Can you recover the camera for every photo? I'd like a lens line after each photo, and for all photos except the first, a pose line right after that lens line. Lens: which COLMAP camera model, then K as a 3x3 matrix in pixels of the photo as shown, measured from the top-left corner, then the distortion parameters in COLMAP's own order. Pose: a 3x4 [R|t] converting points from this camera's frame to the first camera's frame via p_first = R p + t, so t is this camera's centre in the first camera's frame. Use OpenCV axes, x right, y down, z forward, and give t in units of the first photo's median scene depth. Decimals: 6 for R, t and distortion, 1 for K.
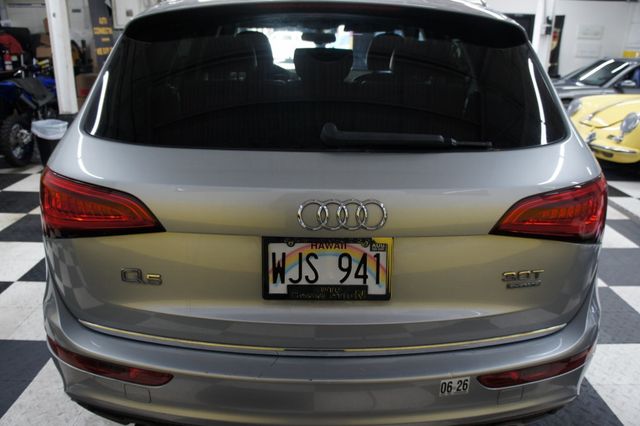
lens RADIAL K [[471.9, 0, 318.6], [0, 471.9, 220.3], [0, 0, 1]] dist [-0.134360, 0.054047]
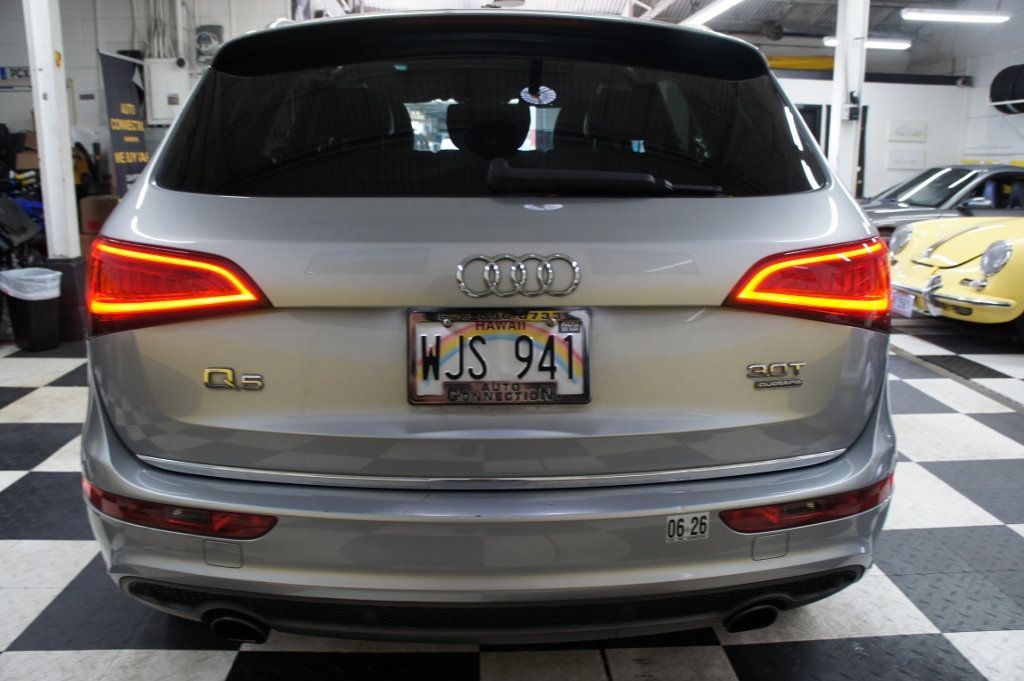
lens RADIAL K [[809.1, 0, 508.5], [0, 809.1, 330.6], [0, 0, 1]] dist [-0.189715, 0.148382]
pose [[0.999464, -0.015552, 0.028804, -0.002078], [0.019318, 0.990597, -0.135442, 0.225617], [-0.026427, 0.135926, 0.990366, -0.212979]]
